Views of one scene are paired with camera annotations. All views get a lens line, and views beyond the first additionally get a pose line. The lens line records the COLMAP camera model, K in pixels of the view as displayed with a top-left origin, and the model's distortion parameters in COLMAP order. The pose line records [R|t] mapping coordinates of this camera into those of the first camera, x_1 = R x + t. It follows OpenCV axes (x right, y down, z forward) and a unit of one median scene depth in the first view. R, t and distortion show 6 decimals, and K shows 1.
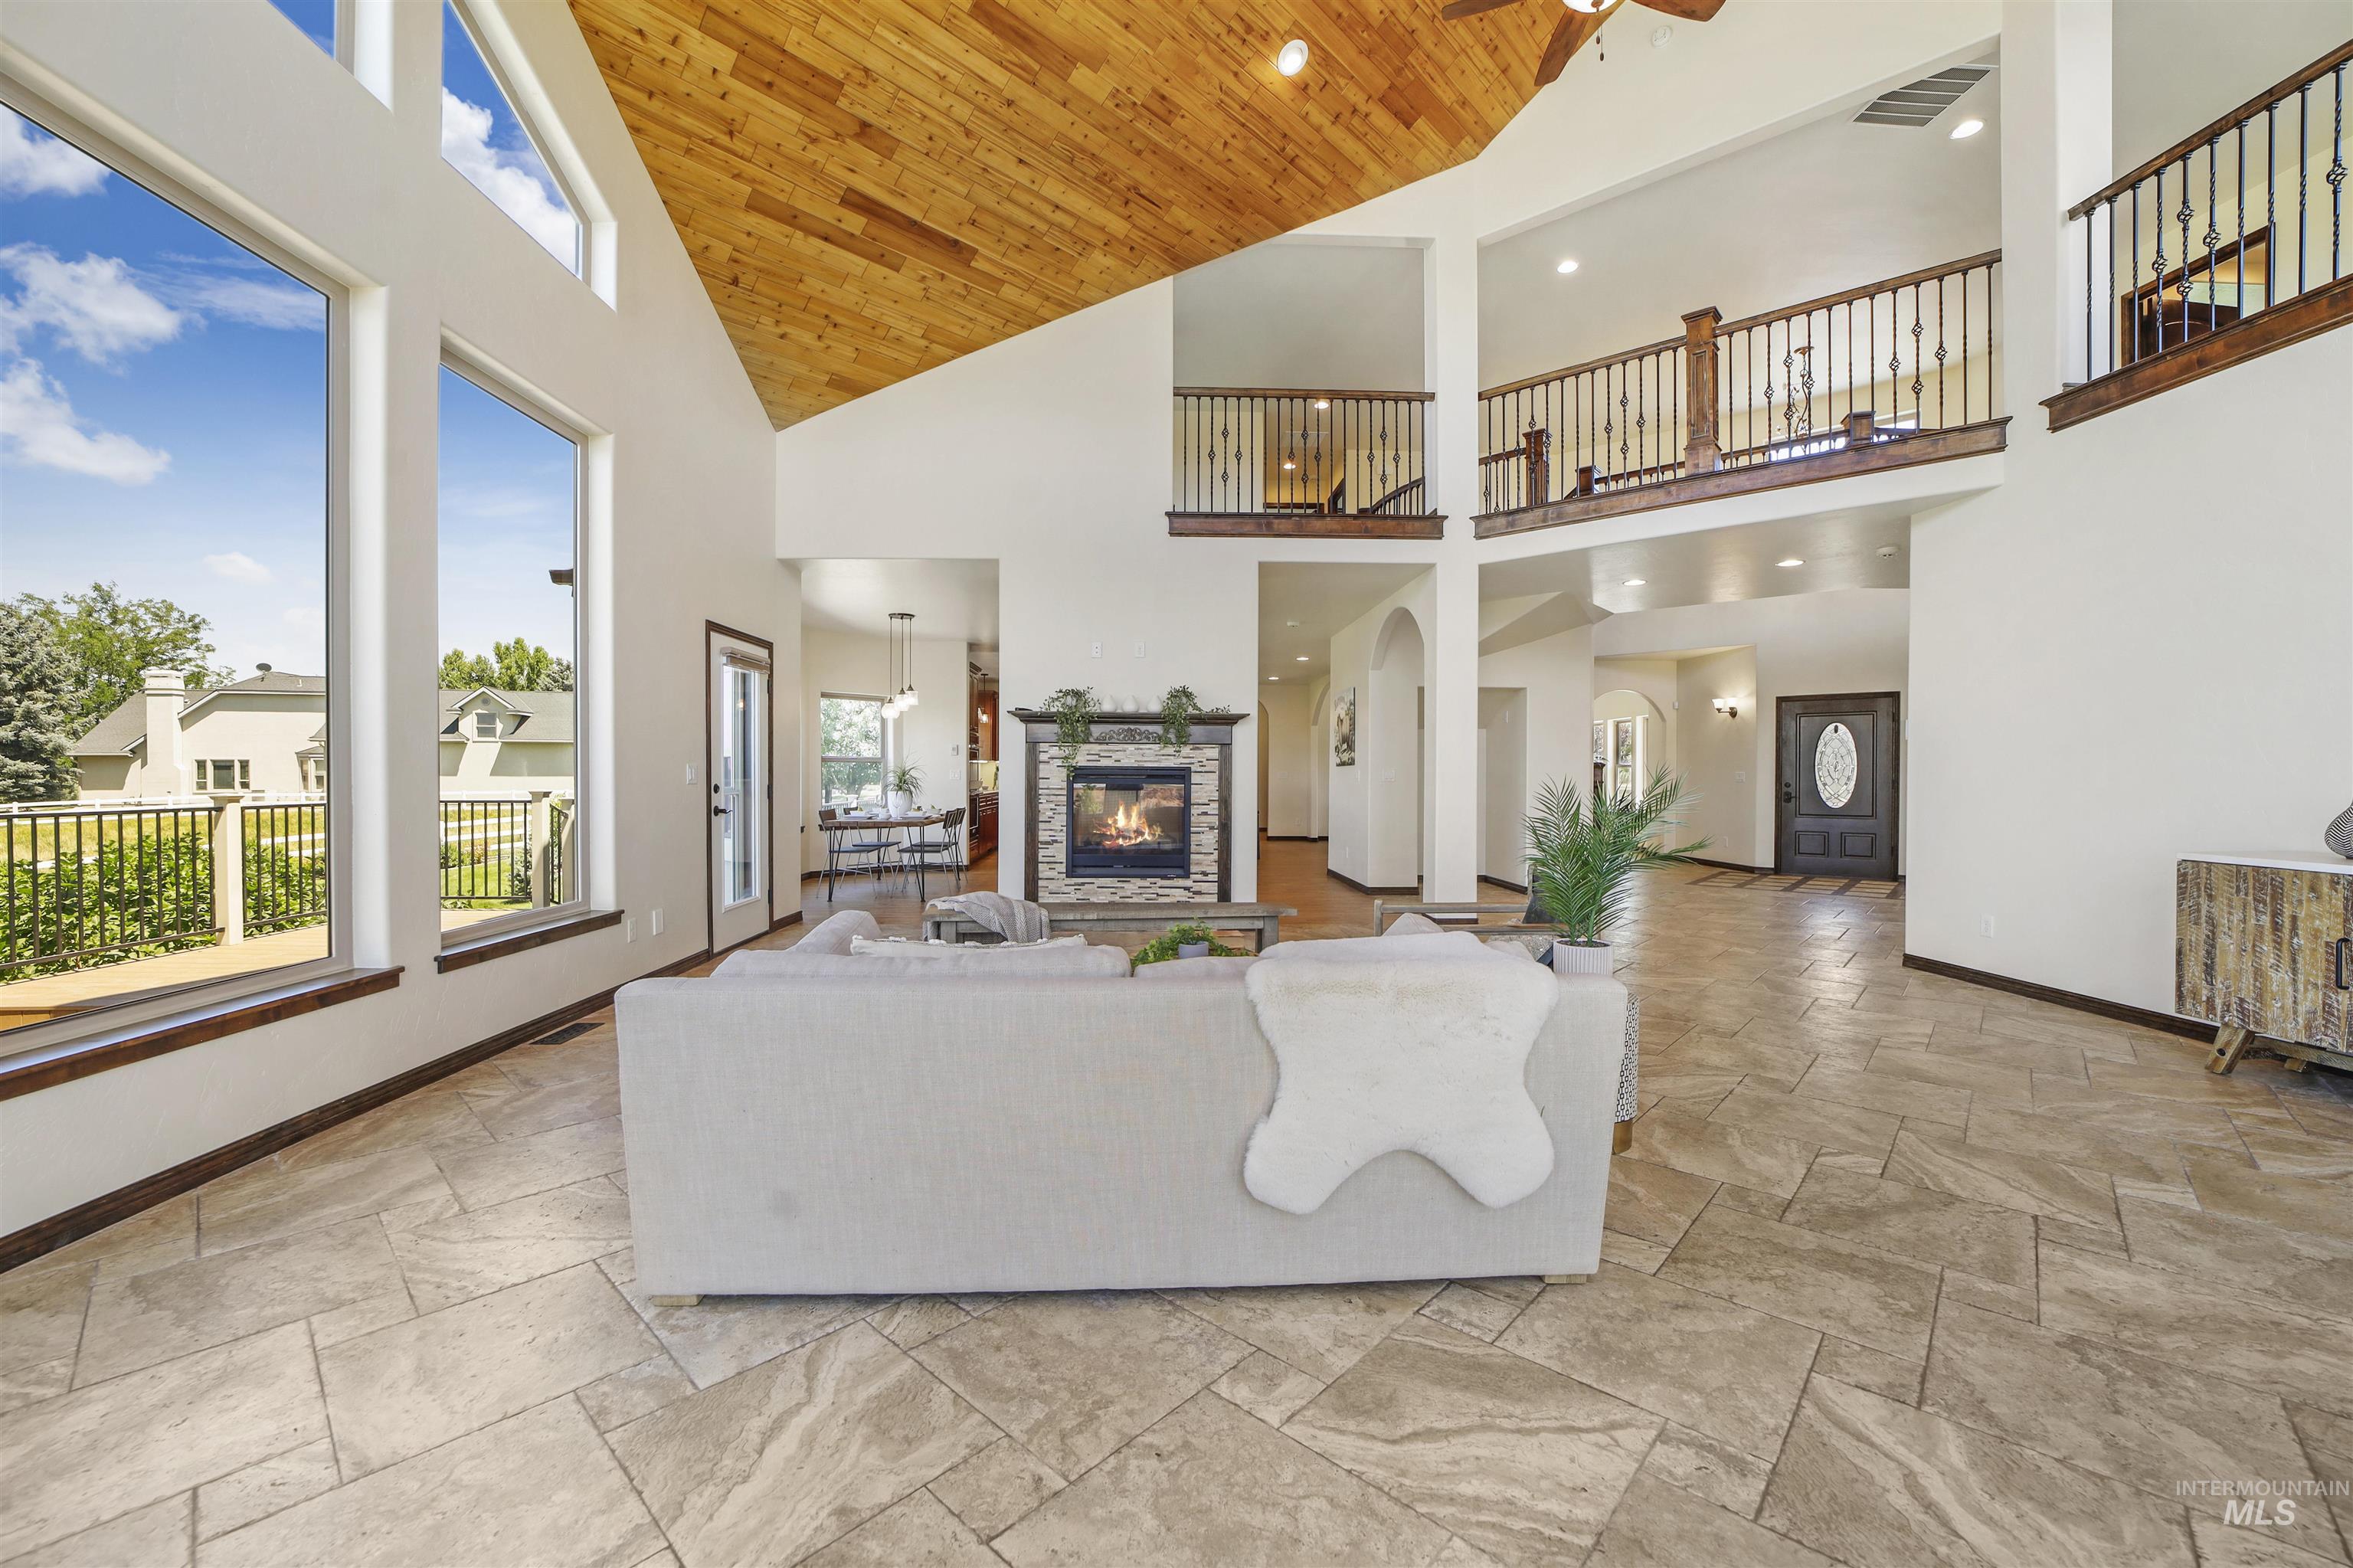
lens RADIAL K [[933.9, 0, 1170.1], [0, 933.9, 783.0], [0, 0, 1]] dist [-0.037816, 0.008968]
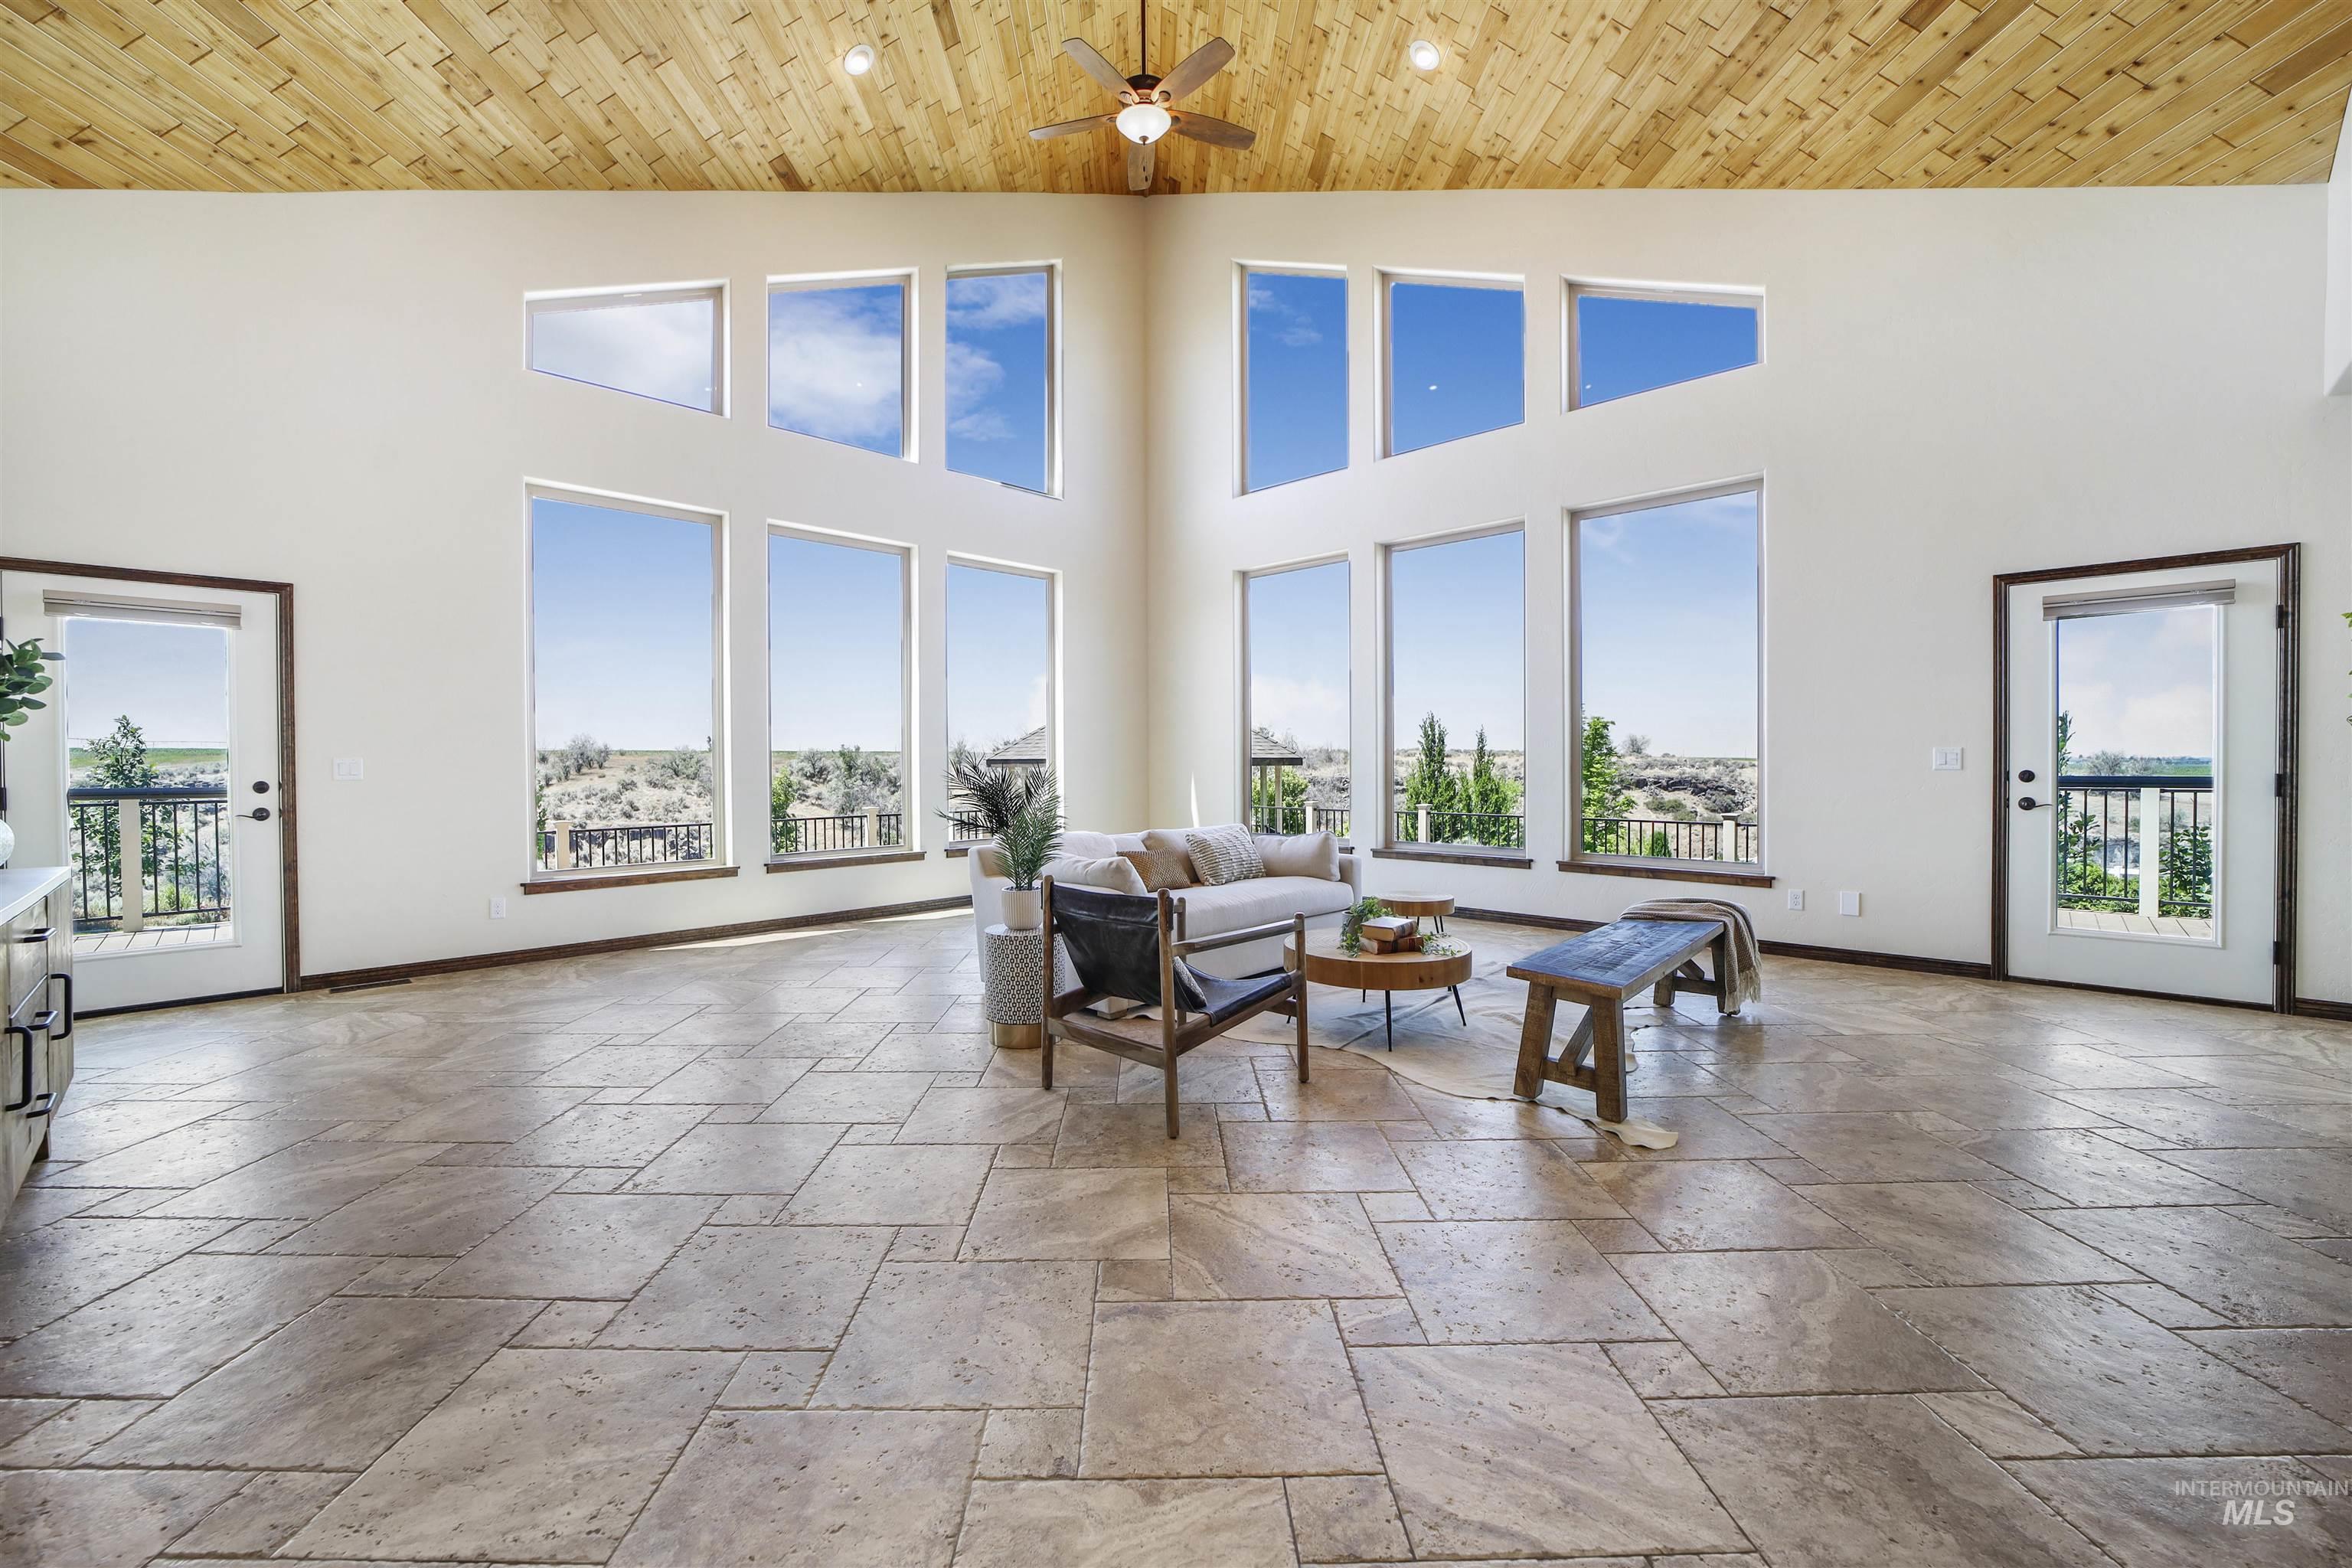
lens RADIAL K [[953.4, 0, 1162.7], [0, 953.4, 774.1], [0, 0, 1]] dist [-0.013046, 0.000142]
pose [[-0.729742, 0.010513, -0.683642, 0.539683], [-0.002667, 0.999830, 0.018222, -0.007654], [0.683718, 0.015120, -0.729590, 0.932322]]
